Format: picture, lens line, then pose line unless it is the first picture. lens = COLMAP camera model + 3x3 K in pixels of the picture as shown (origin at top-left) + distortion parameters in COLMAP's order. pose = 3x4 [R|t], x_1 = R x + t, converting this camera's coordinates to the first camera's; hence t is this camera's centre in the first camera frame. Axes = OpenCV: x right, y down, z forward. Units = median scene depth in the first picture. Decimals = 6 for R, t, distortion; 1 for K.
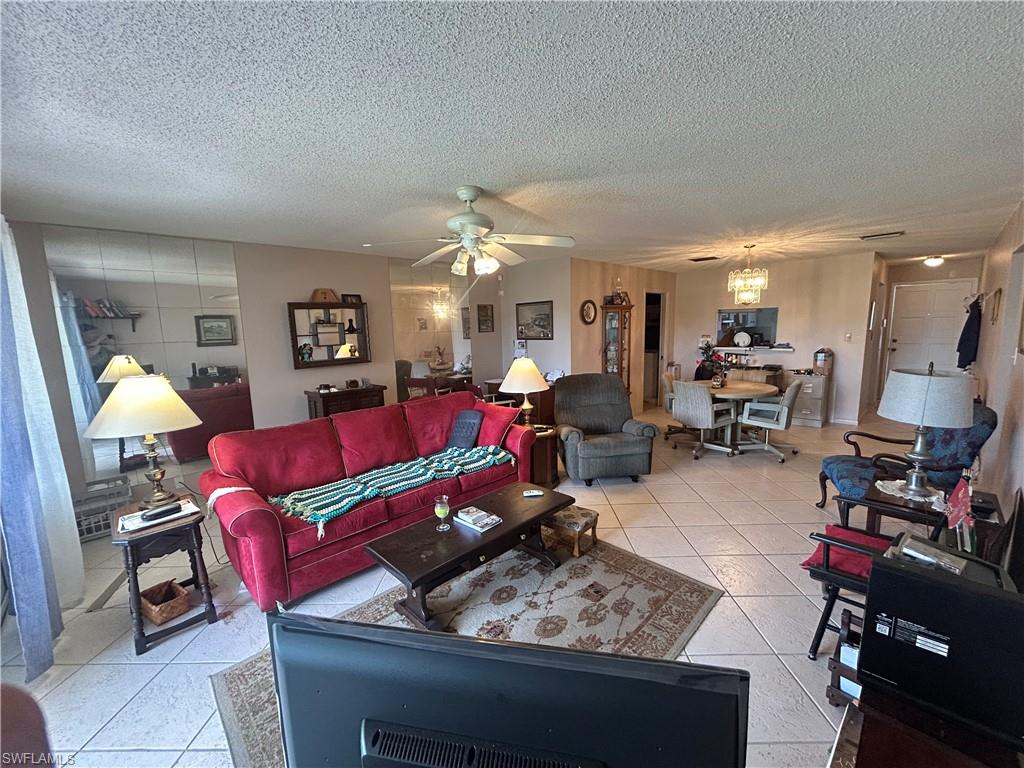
lens RADIAL K [[414.8, 0, 512.0], [0, 414.8, 384.0], [0, 0, 1]] dist [0.002152, 0.000124]
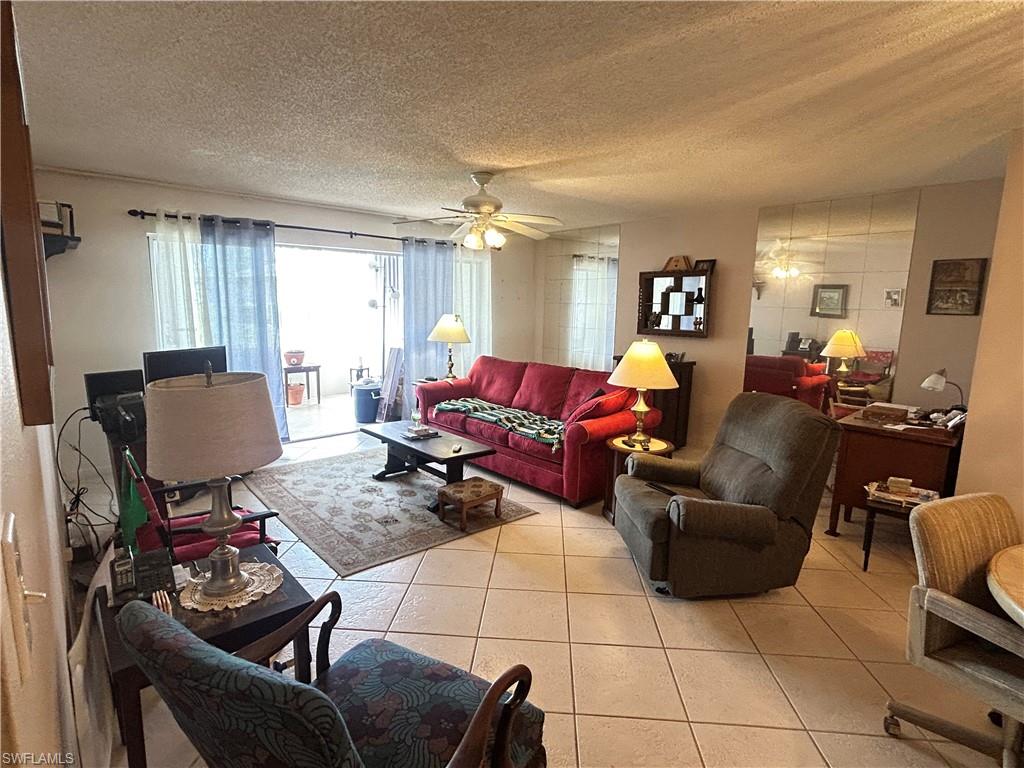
lens RADIAL K [[510.5, 0, 512.0], [0, 510.5, 384.0], [0, 0, 1]] dist [-0.002474, -0.000322]
pose [[-0.048704, 0.185856, -0.981369, 0.740386], [-0.161758, 0.968097, 0.191370, -0.097750], [0.985628, 0.168065, -0.017087, 0.639080]]
